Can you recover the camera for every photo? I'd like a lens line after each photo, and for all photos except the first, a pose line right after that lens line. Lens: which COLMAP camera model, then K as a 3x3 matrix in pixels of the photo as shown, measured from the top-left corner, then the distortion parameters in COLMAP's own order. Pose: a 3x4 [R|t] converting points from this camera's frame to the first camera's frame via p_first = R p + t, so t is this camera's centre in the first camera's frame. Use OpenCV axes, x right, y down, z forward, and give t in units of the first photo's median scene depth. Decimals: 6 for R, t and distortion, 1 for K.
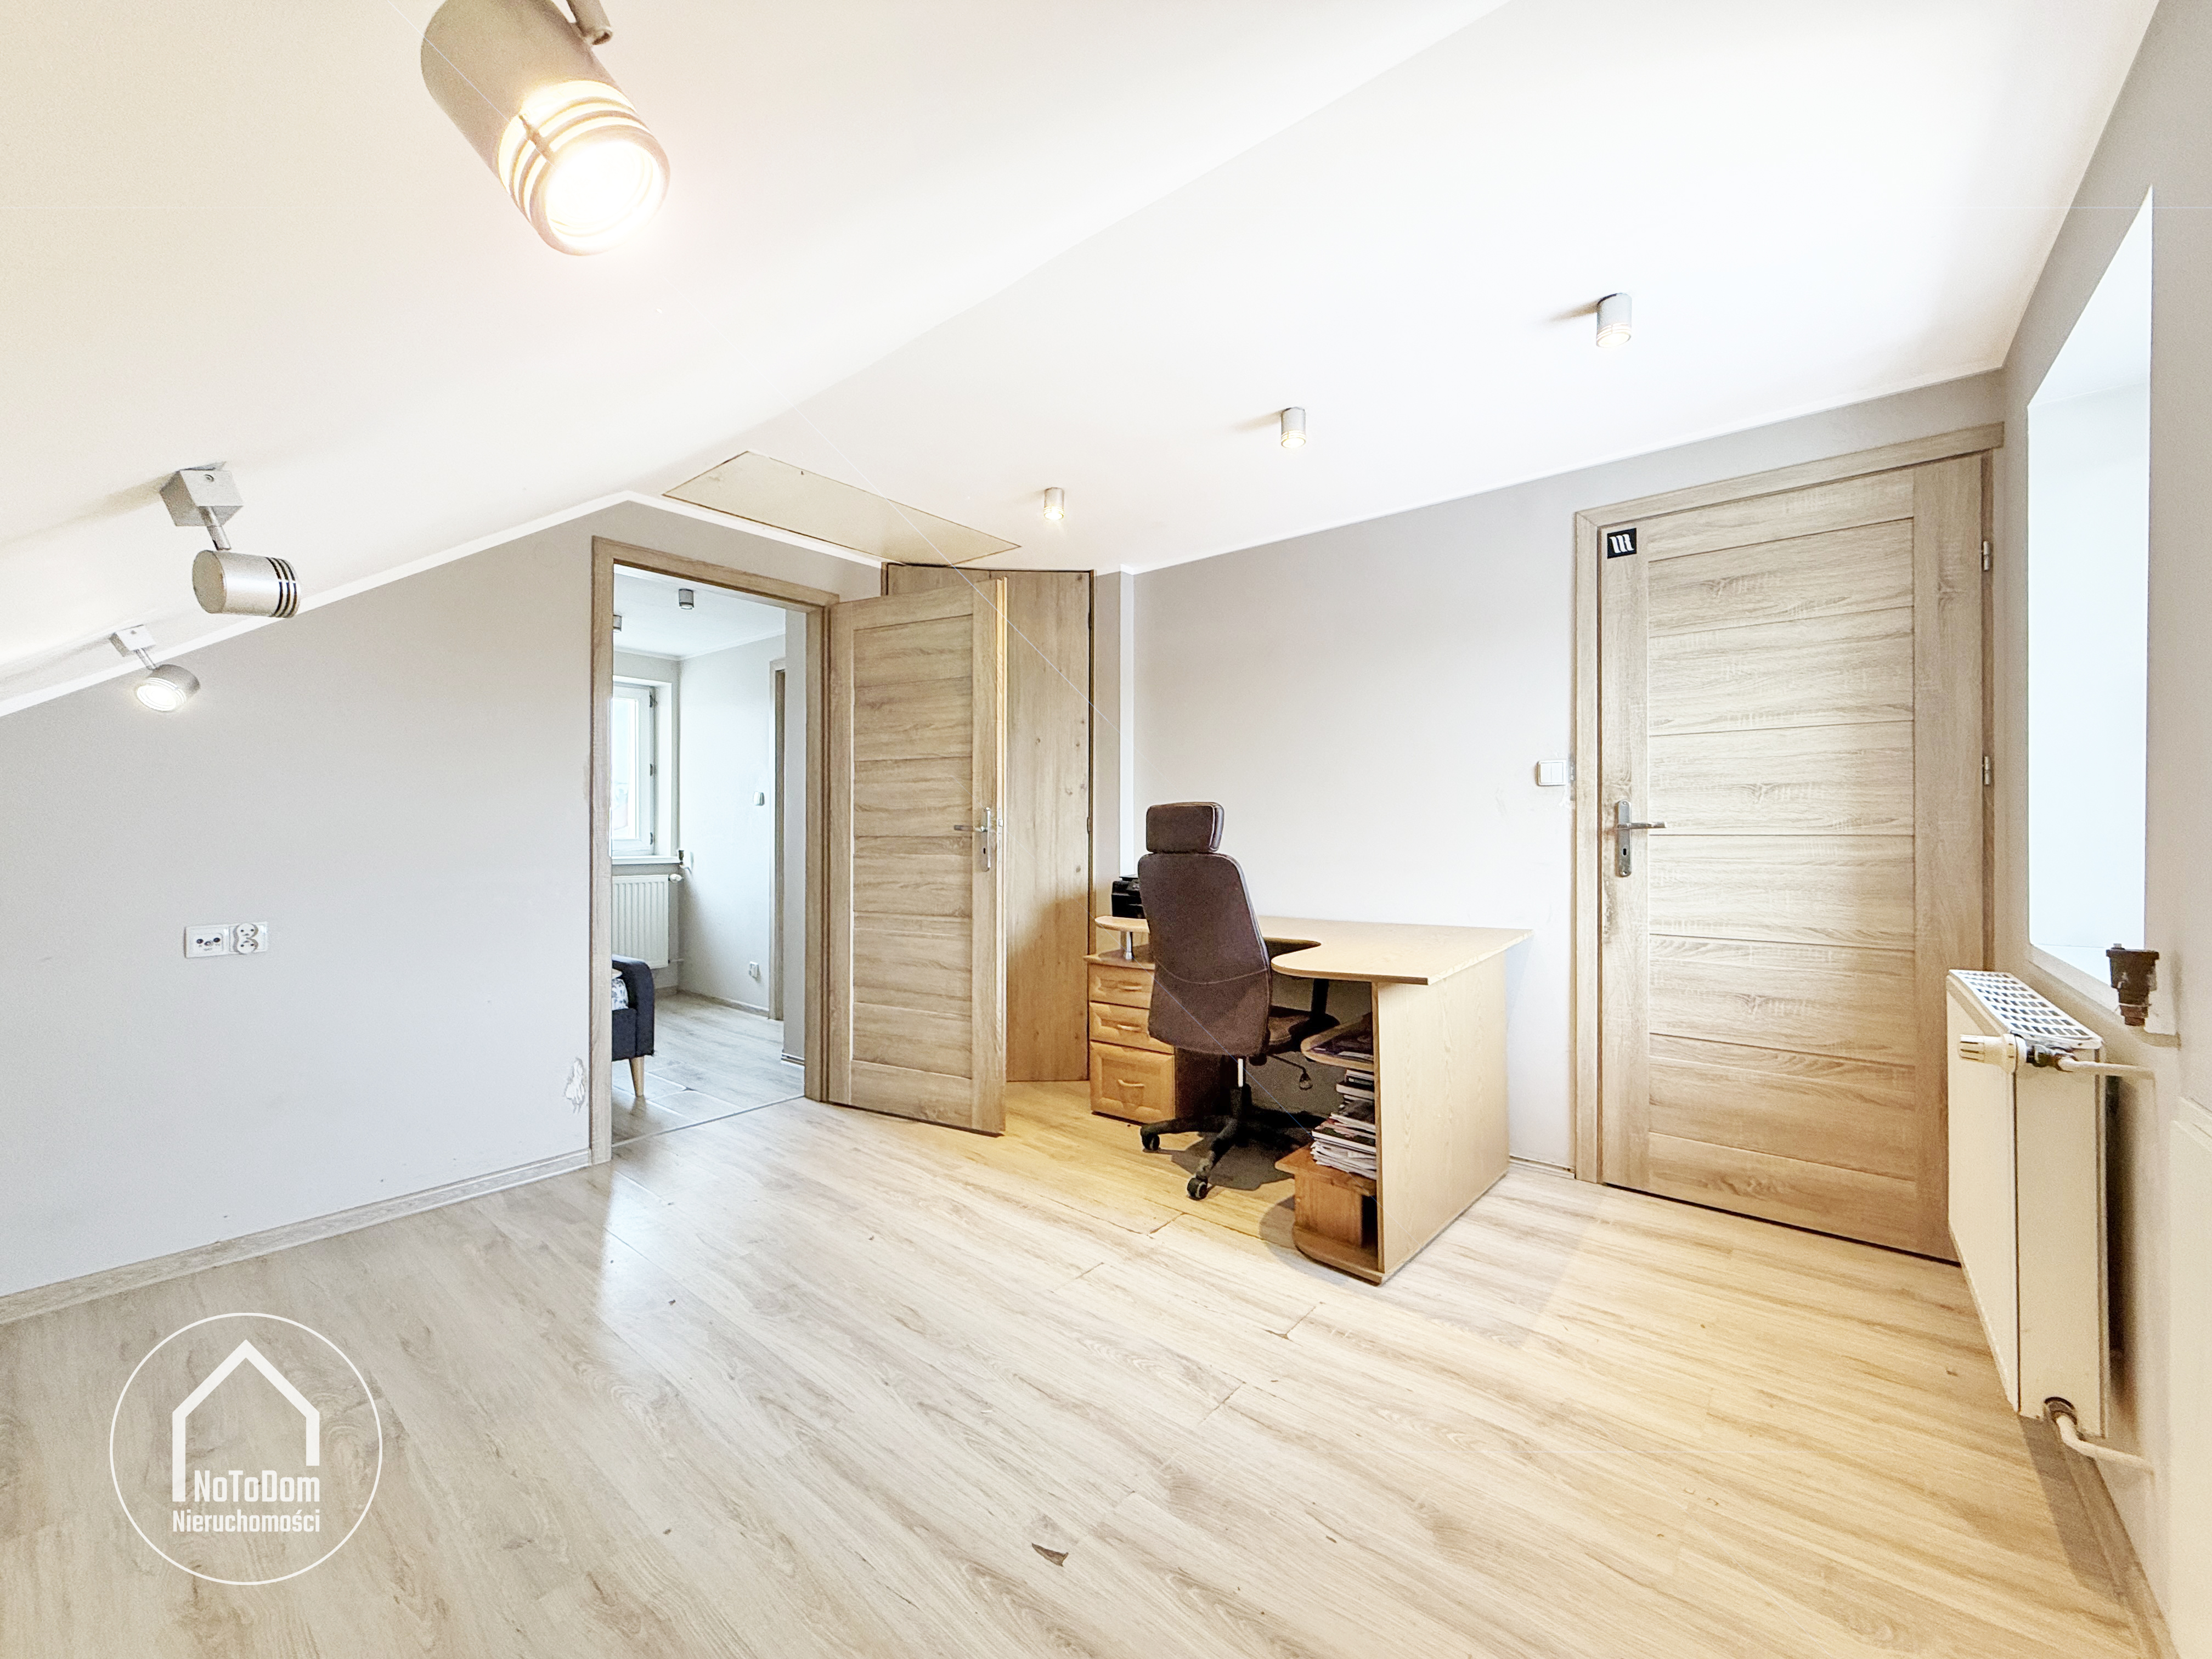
lens RADIAL K [[881.0, 0, 1102.5], [0, 881.0, 829.0], [0, 0, 1]] dist [-0.001629, 0.000583]
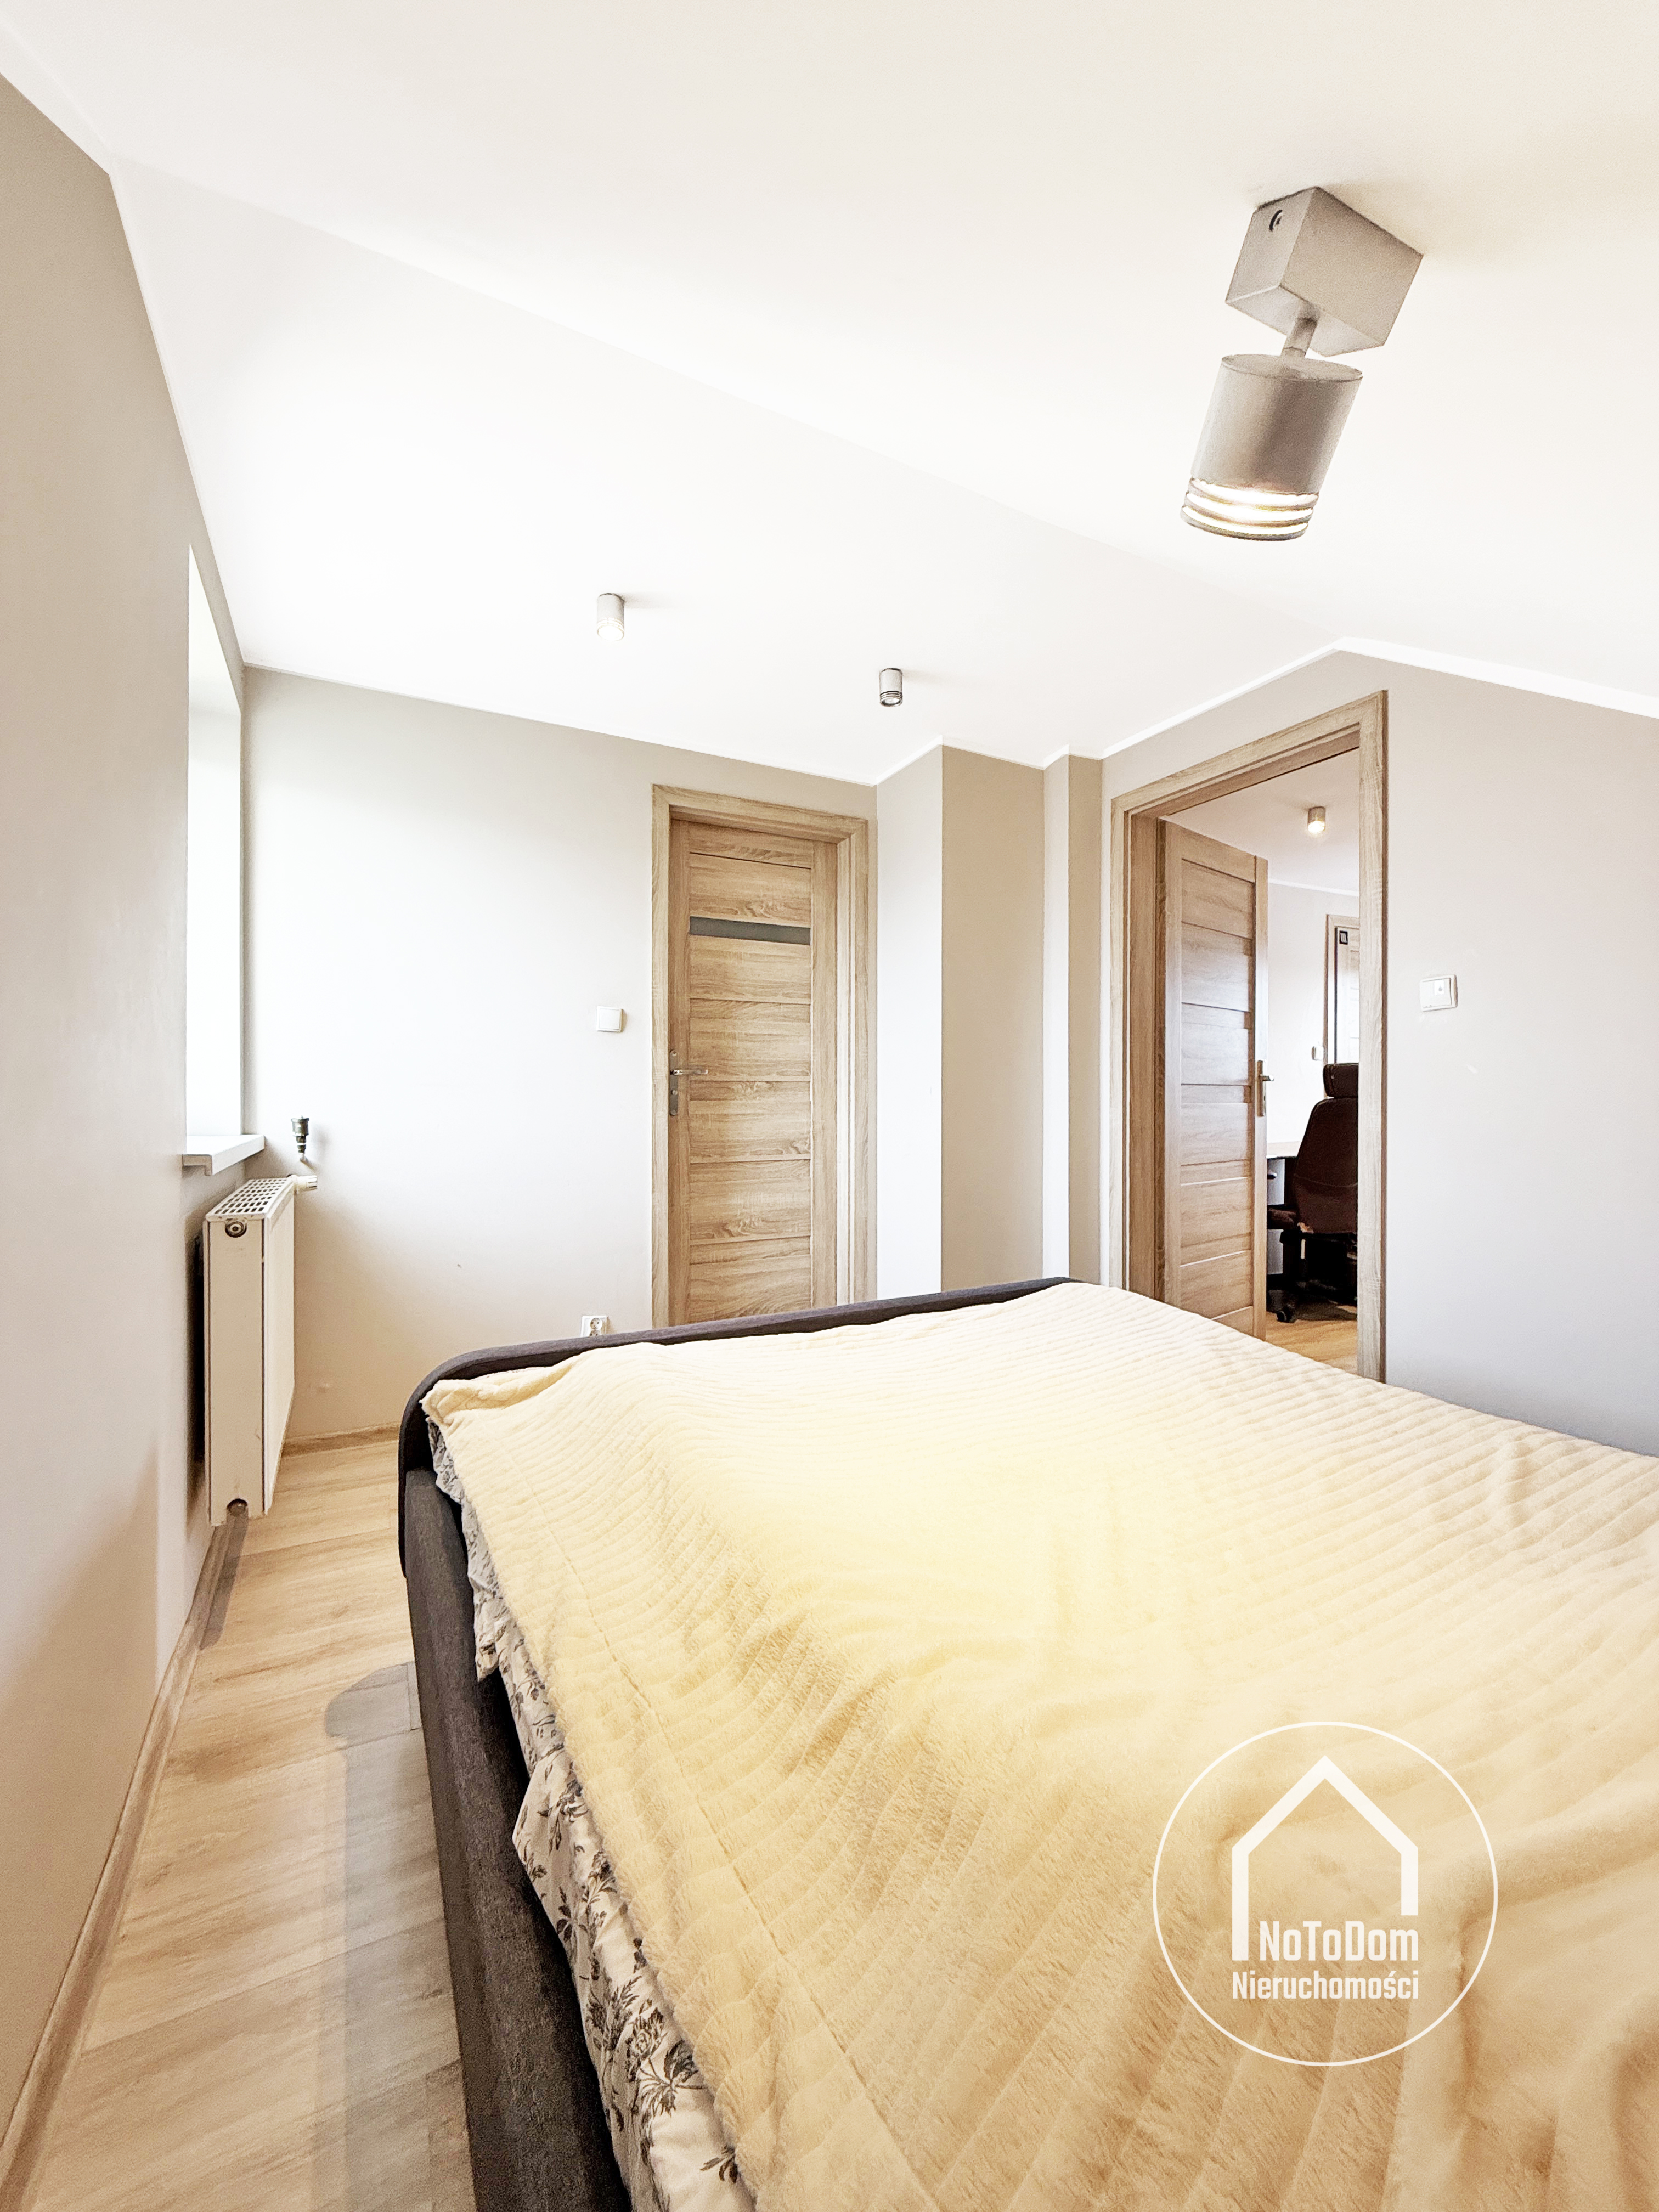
lens RADIAL K [[881.0, 0, 829.6], [0, 881.0, 1094.9], [0, 0, 1]] dist [-0.001629, 0.000583]
pose [[0.380423, -0.007543, 0.924782, -1.538627], [-0.003695, 0.999946, 0.009676, 0.012286], [-0.924805, -0.007098, 0.380375, 1.203446]]
